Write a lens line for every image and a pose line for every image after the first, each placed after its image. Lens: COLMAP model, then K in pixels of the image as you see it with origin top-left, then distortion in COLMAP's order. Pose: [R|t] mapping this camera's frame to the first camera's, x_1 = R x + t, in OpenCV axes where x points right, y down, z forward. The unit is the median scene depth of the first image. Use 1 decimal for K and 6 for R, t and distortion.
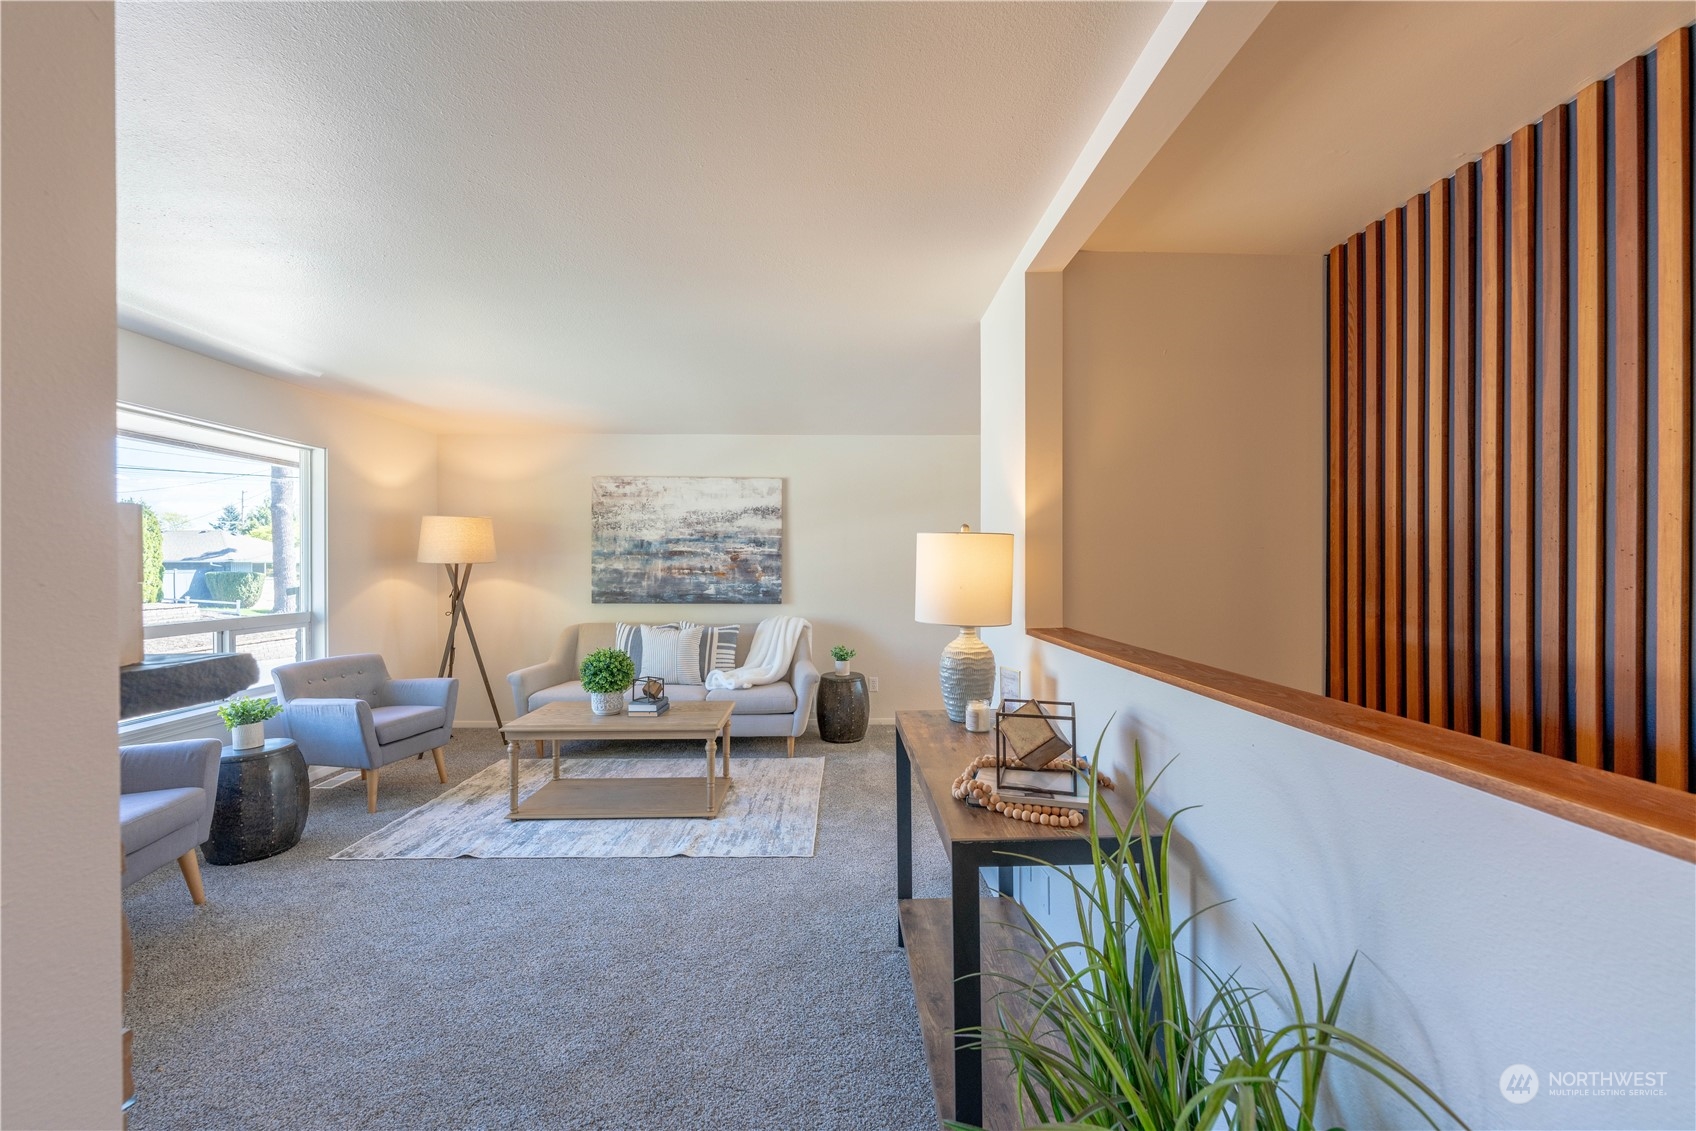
lens RADIAL K [[693.5, 0, 840.5], [0, 693.5, 567.9], [0, 0, 1]] dist [-0.000088, -0.002611]
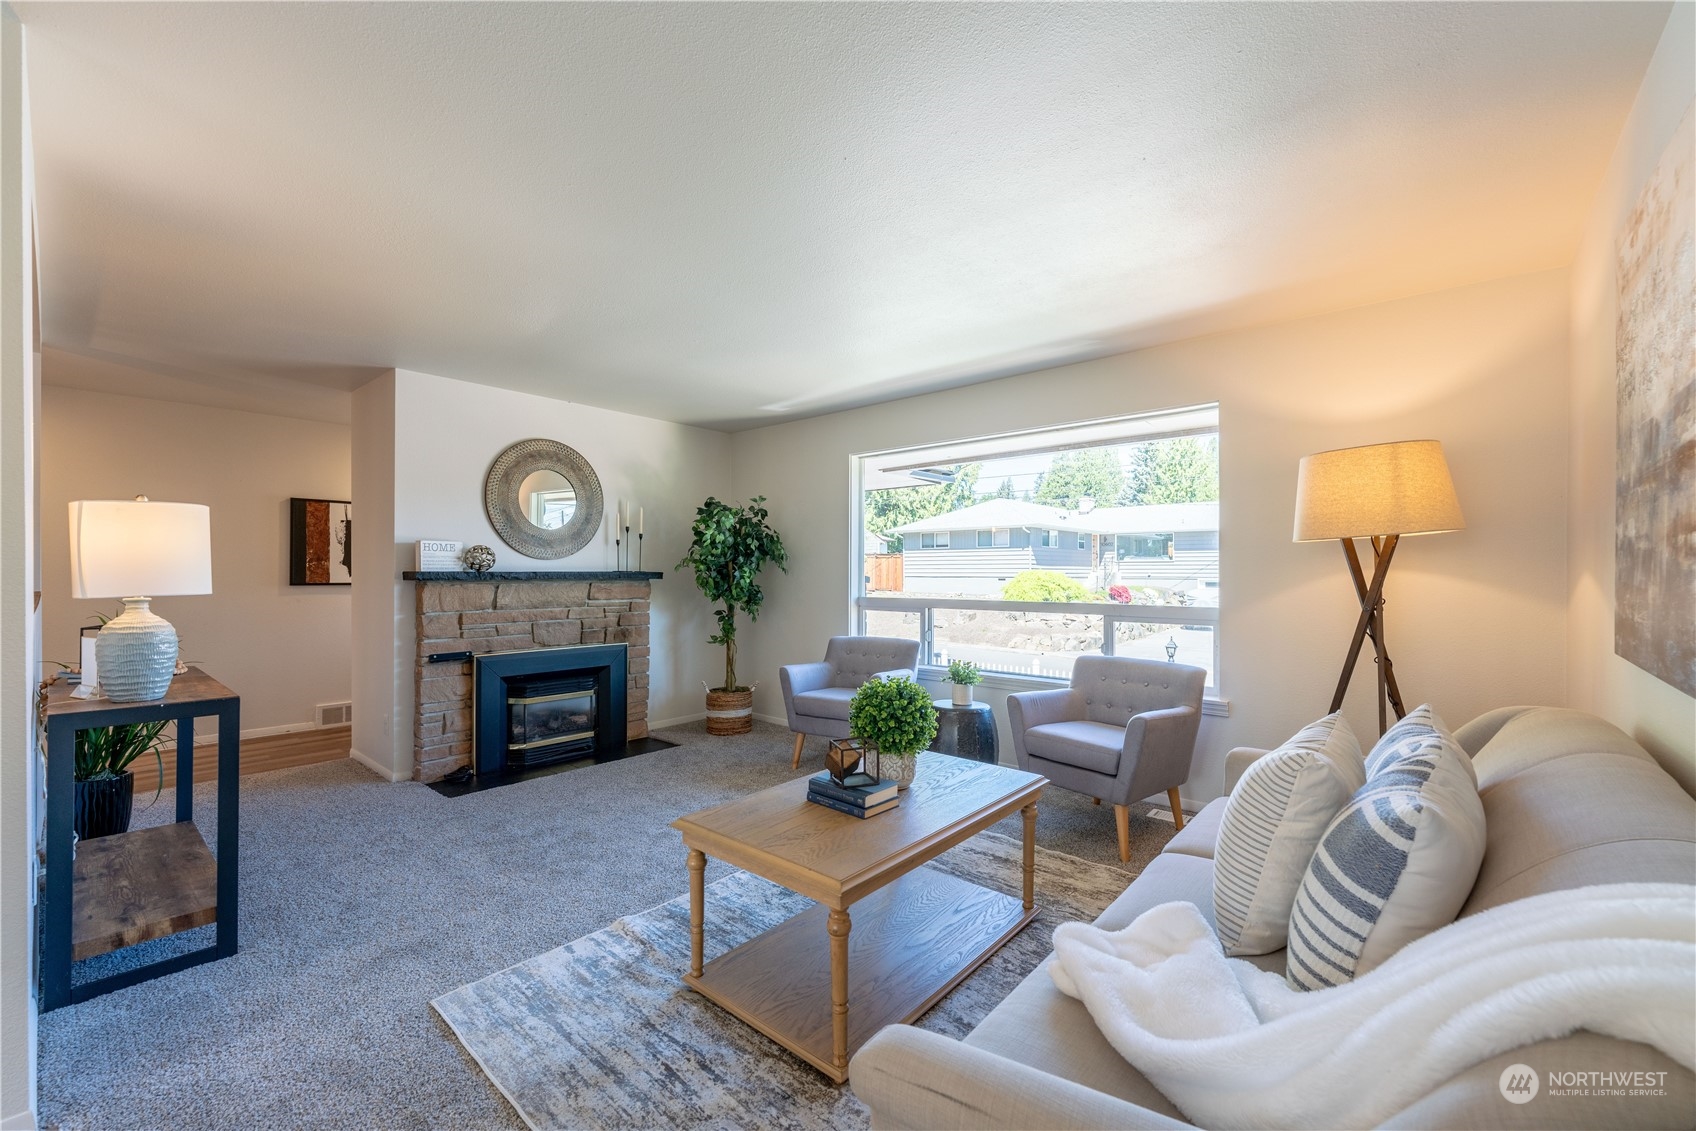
lens RADIAL K [[693.5, 0, 840.5], [0, 693.5, 567.9], [0, 0, 1]] dist [-0.000088, -0.002611]
pose [[-0.676840, -0.002743, -0.736125, 0.122928], [-0.005154, 0.999986, 0.001013, 0.019311], [0.736112, 0.004479, -0.676845, 1.222915]]
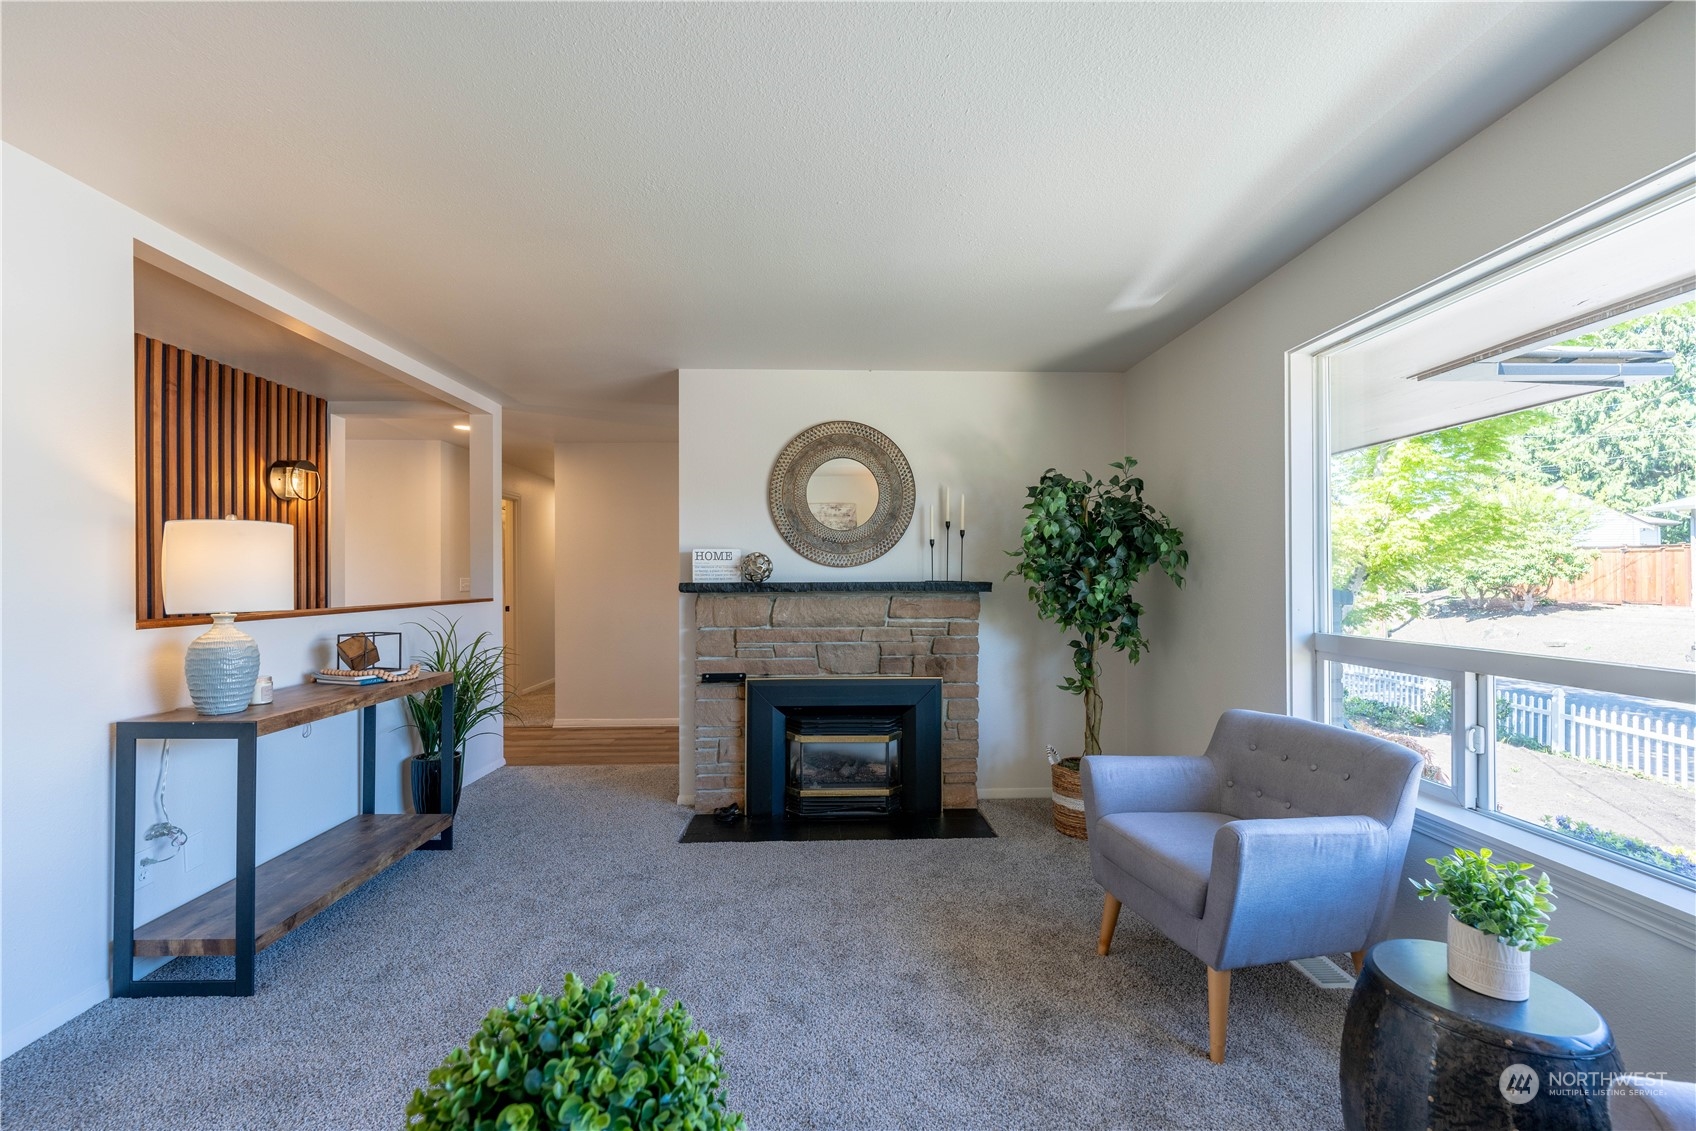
lens RADIAL K [[683.8, 0, 845.3], [0, 683.8, 570.5], [0, 0, 1]] dist [0.002854, -0.002386]
pose [[-0.999968, 0.005527, -0.005798, -0.351441], [0.005533, 0.999984, -0.001065, 0.015135], [0.005792, -0.001097, -0.999983, 1.031743]]
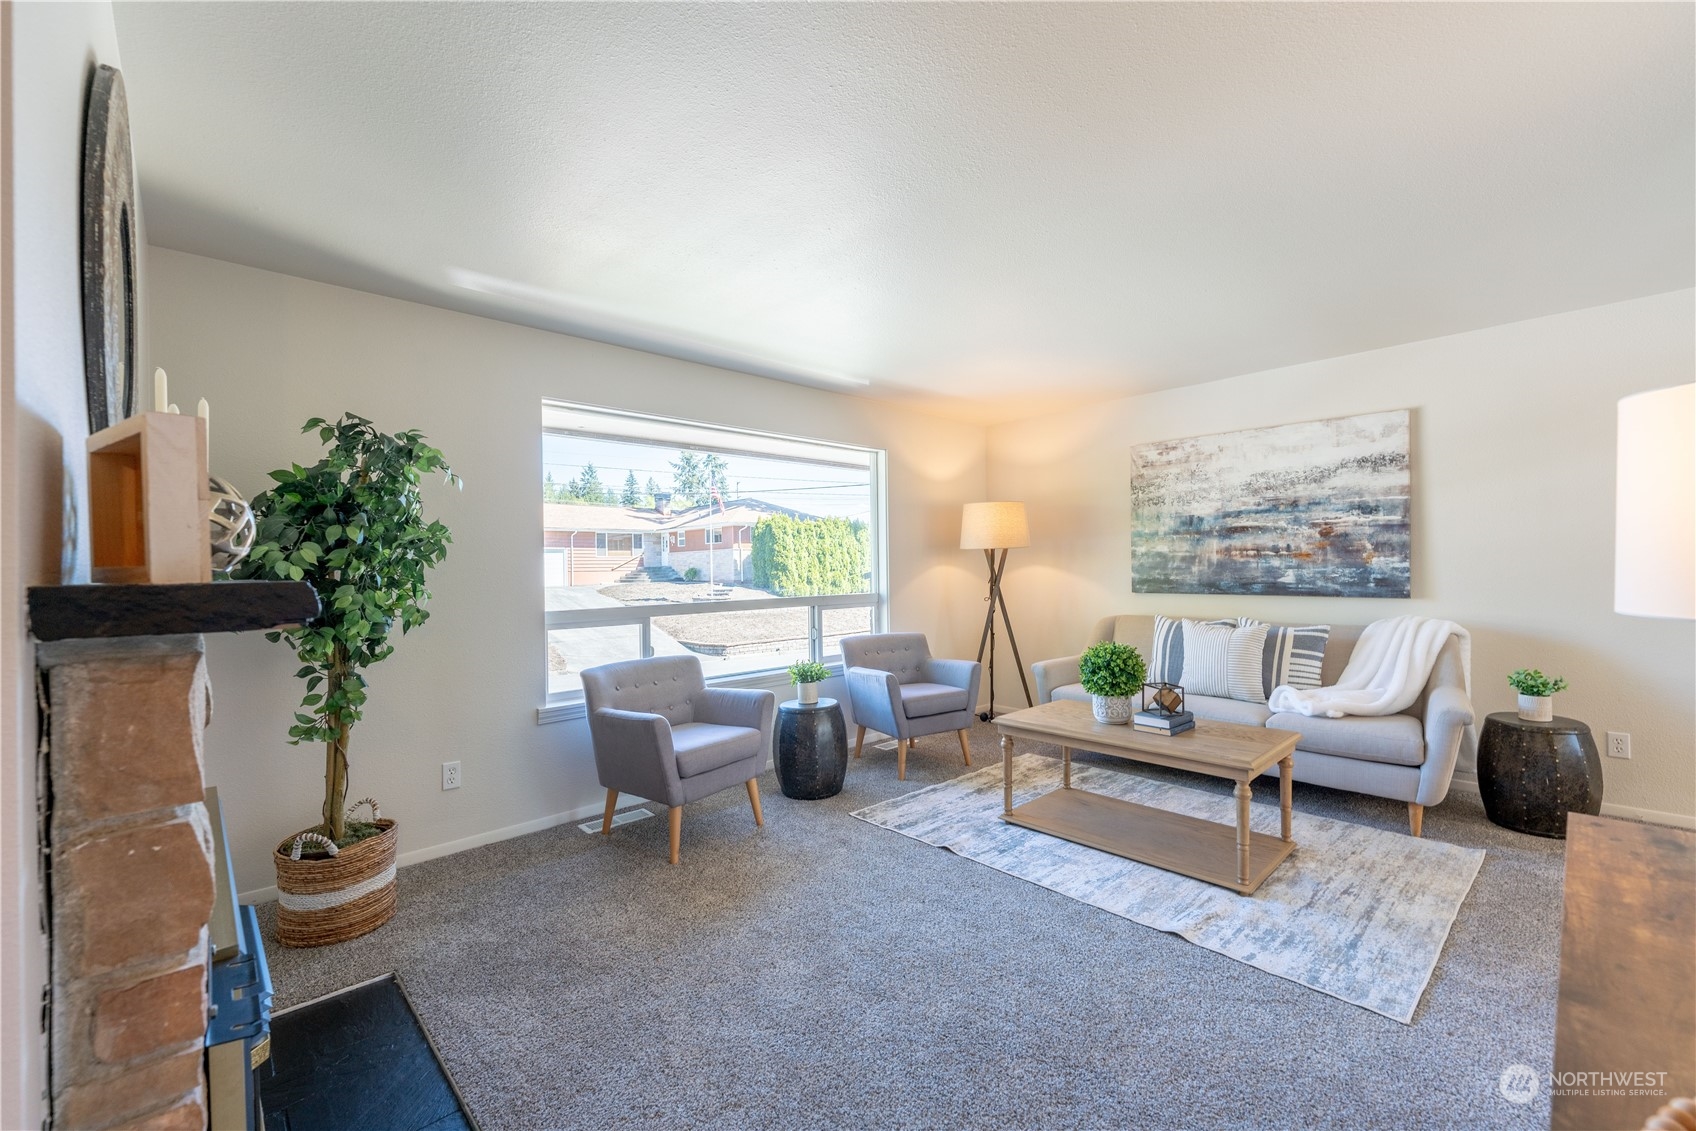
lens RADIAL K [[693.5, 0, 840.5], [0, 693.5, 567.9], [0, 0, 1]] dist [-0.000088, -0.002611]
pose [[0.668416, -0.007566, -0.743750, 0.054468], [0.009304, 0.999955, -0.001811, 0.023892], [0.743730, -0.005710, 0.668456, 0.193344]]
